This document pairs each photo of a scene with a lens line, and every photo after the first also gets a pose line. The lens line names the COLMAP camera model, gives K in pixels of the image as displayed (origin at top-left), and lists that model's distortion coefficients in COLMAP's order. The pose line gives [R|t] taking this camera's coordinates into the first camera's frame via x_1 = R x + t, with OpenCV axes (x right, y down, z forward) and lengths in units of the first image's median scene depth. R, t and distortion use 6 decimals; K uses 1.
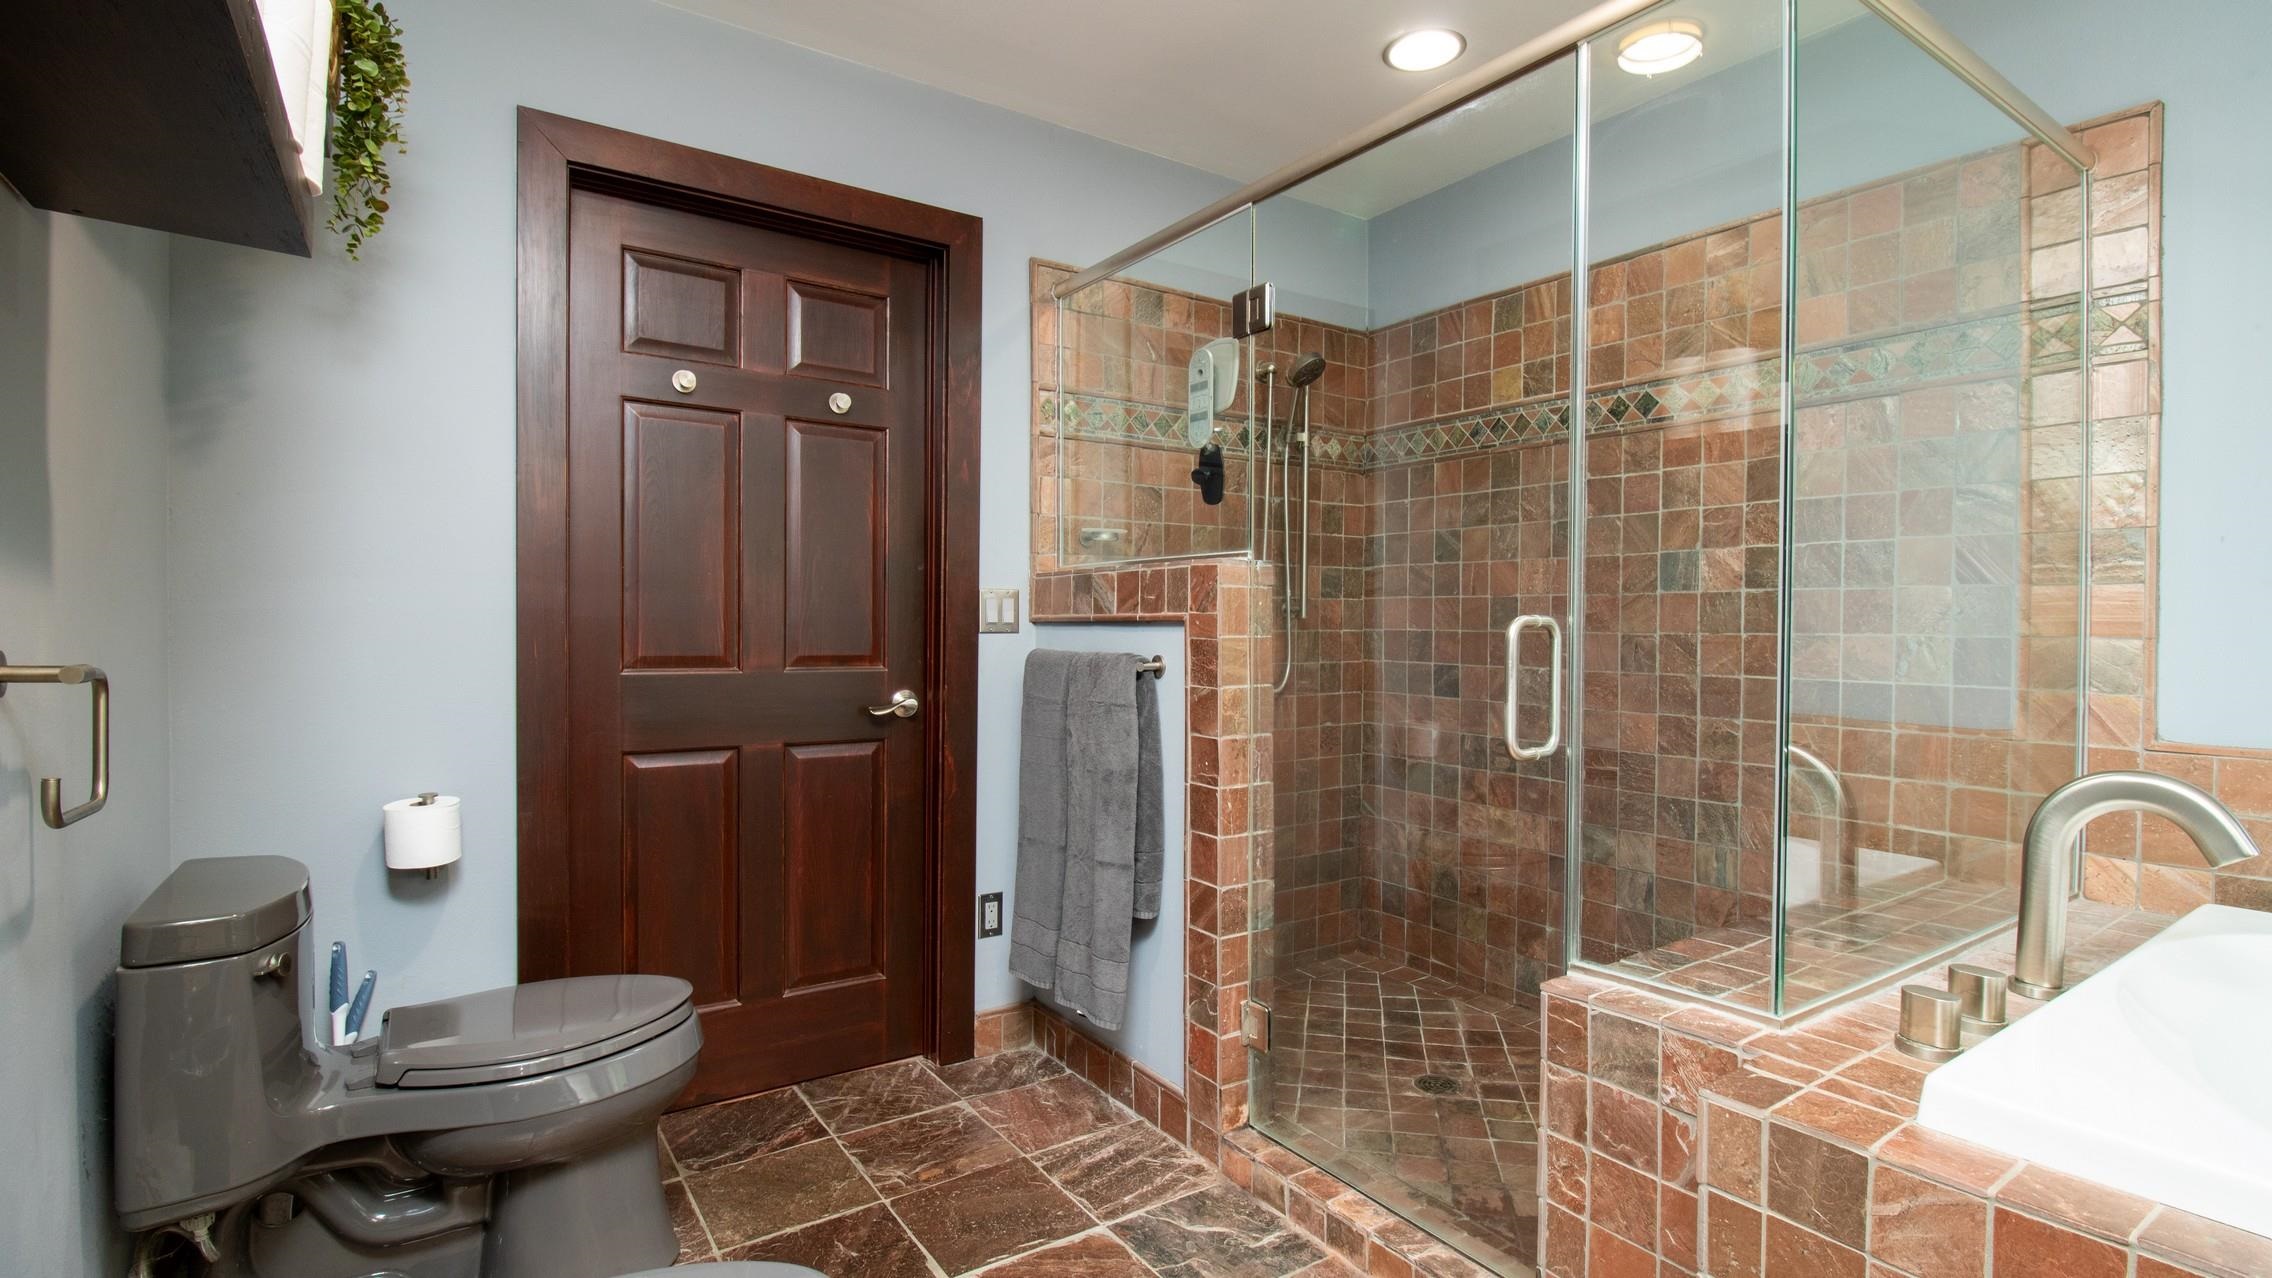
lens RADIAL K [[1062.1, 0, 1151.6], [0, 1062.1, 635.7], [0, 0, 1]] dist [0.000712, -0.011971]
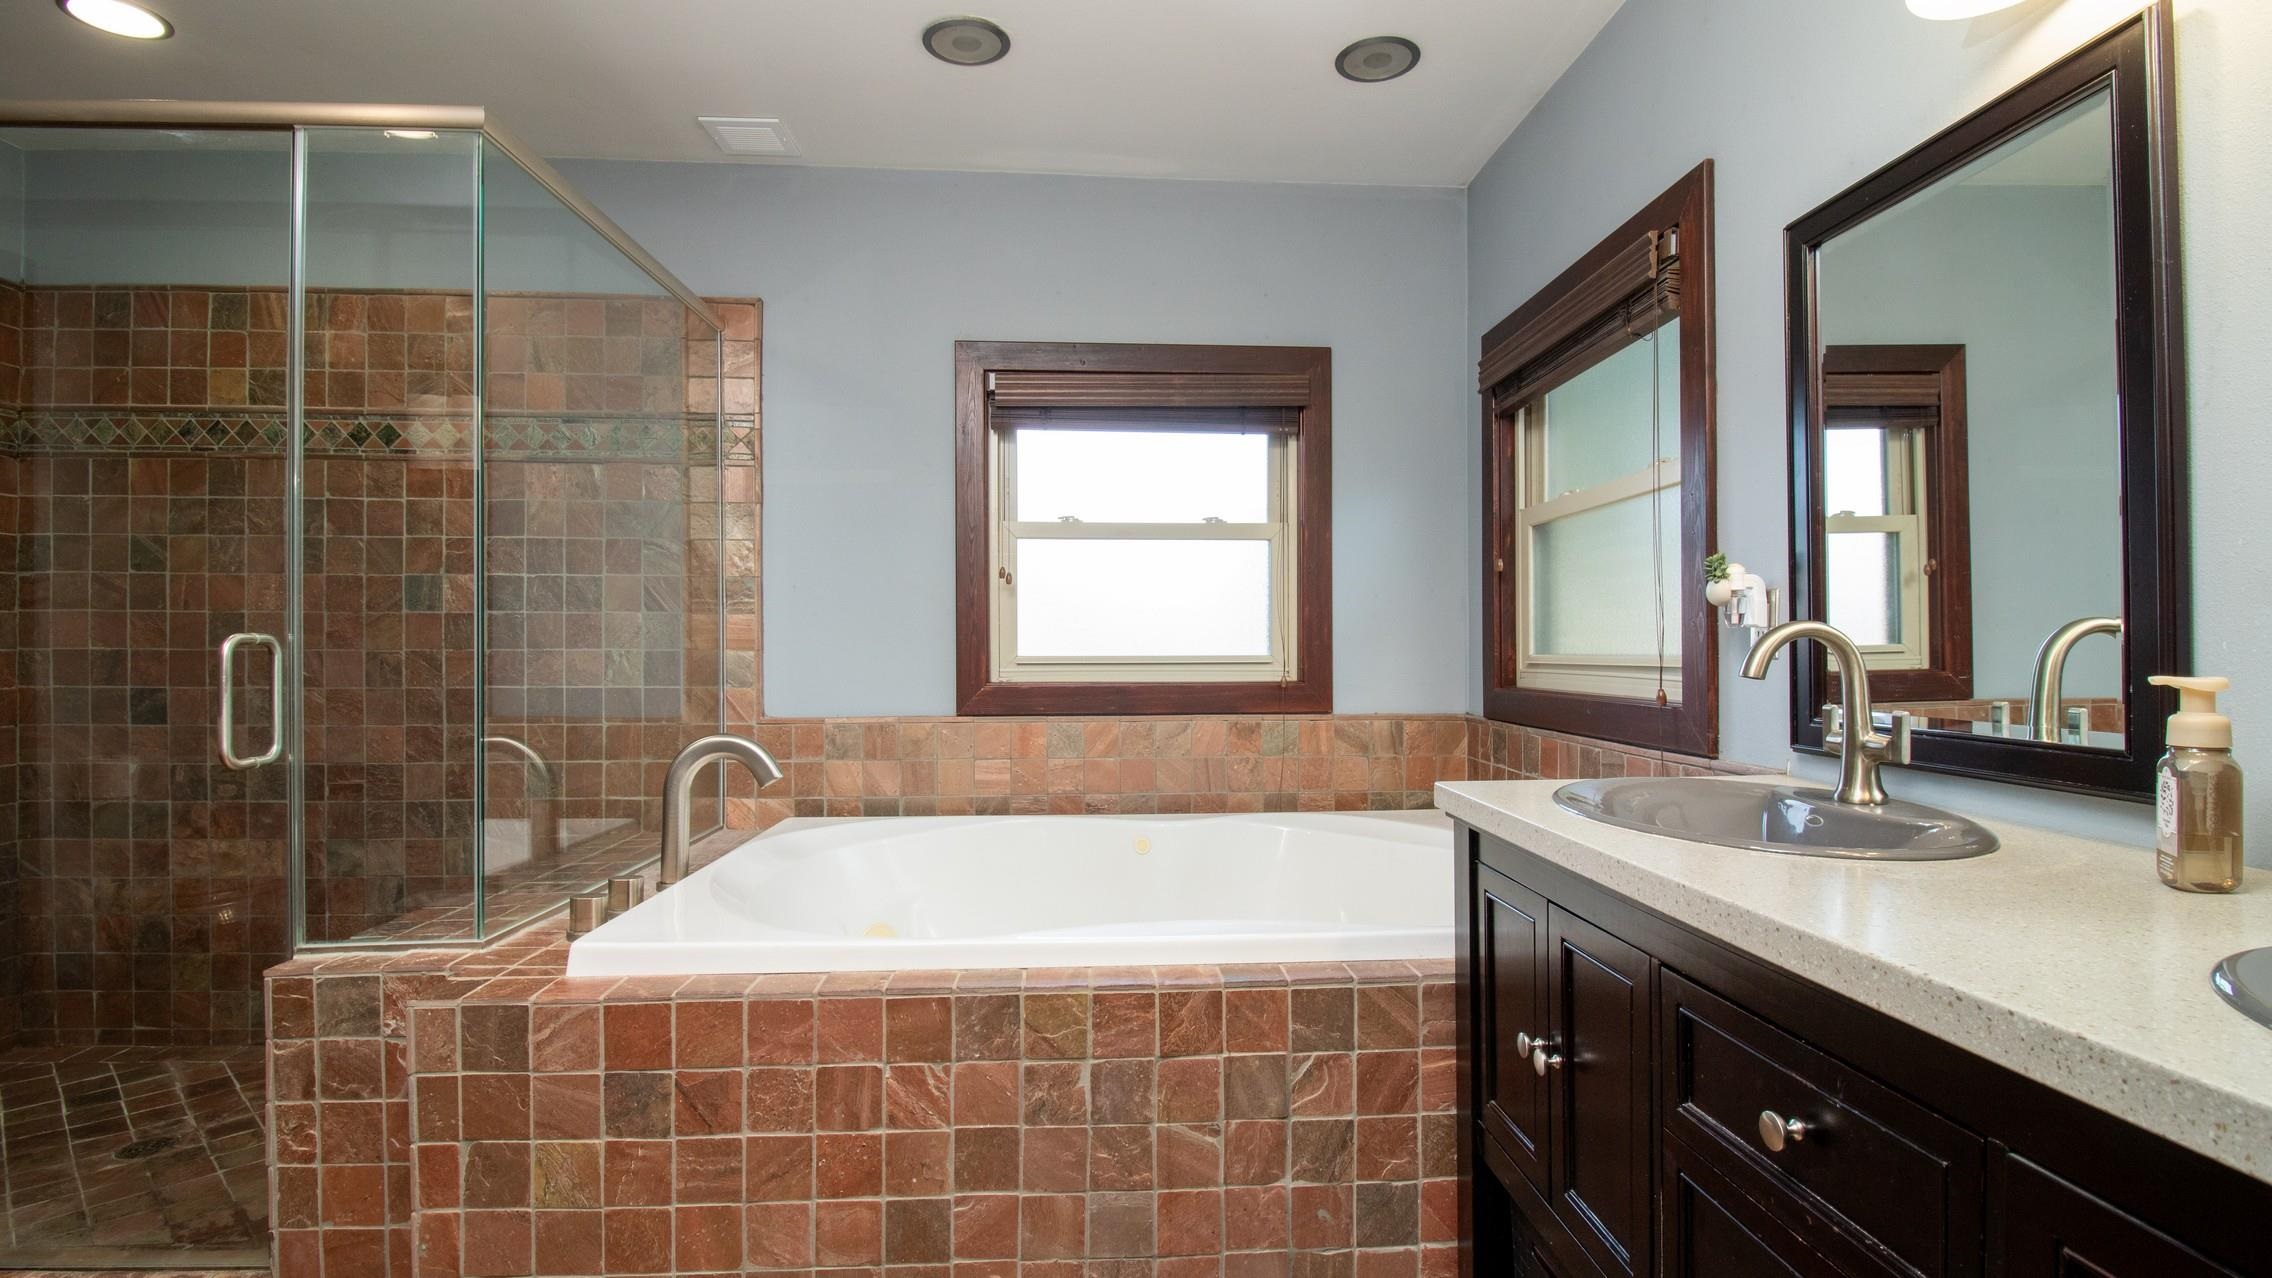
lens RADIAL K [[1062.1, 0, 1157.3], [0, 1062.1, 650.2], [0, 0, 1]] dist [0.000712, -0.011971]
pose [[0.511128, -0.009137, 0.859456, -0.046479], [0.011026, 0.999931, 0.004074, 0.001701], [-0.859434, 0.007394, 0.511193, -0.173792]]
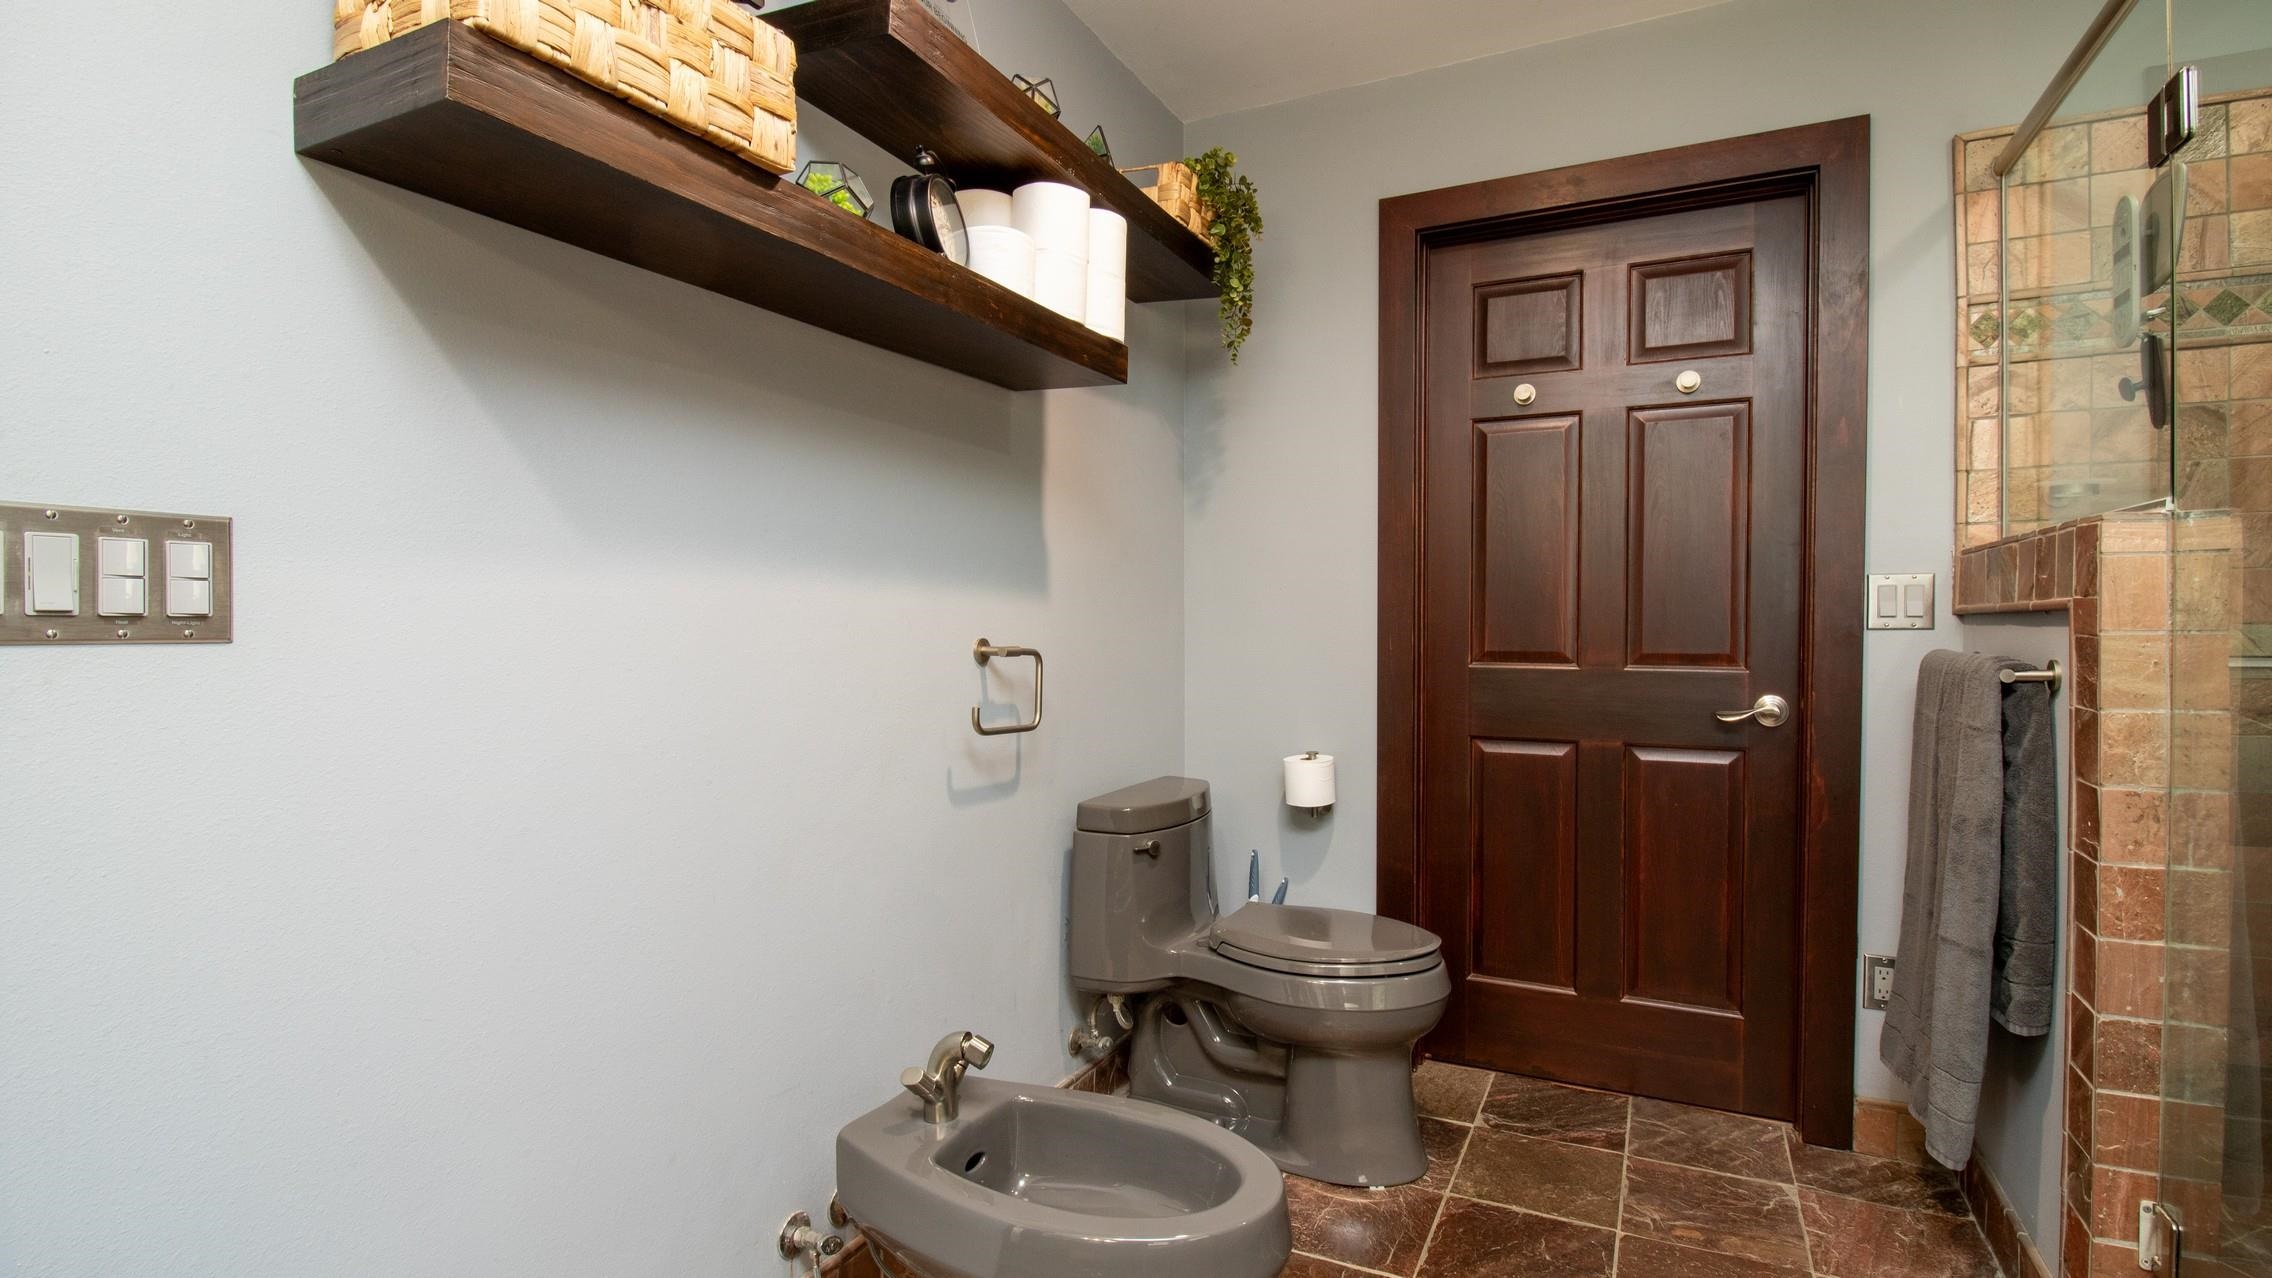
lens RADIAL K [[1062.1, 0, 1155.8], [0, 1062.1, 636.1], [0, 0, 1]] dist [0.000712, -0.011971]
pose [[0.488597, 0.003145, -0.872504, 0.384013], [-0.002703, 0.999994, 0.002090, 0.003126], [0.872505, 0.001337, 0.488603, 0.189637]]
